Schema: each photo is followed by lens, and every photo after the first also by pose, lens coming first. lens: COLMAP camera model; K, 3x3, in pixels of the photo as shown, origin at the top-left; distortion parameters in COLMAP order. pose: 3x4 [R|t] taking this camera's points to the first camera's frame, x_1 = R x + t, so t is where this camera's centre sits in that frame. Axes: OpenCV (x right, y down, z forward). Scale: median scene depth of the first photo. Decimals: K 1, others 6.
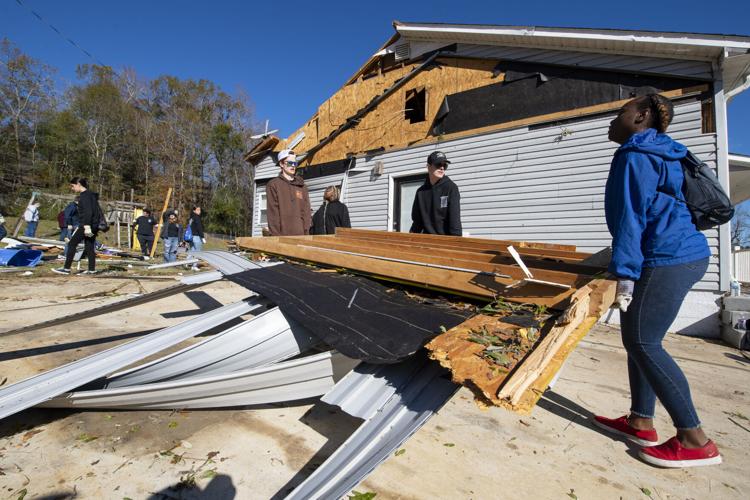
lens RADIAL K [[325.7, 0, 371.7], [0, 325.7, 245.7], [0, 0, 1]] dist [-0.016747, -0.001559]
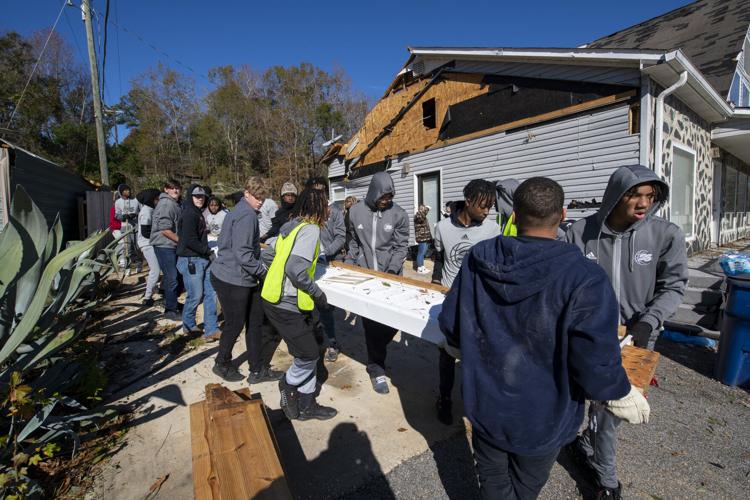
lens RADIAL K [[325.7, 0, 374.3], [0, 325.7, 247.7], [0, 0, 1]] dist [-0.016747, -0.001559]
pose [[0.946709, -0.032256, -0.320471, 0.300772], [0.072210, 0.990901, 0.113580, -0.081729], [0.313891, -0.130669, 0.940424, -0.278103]]
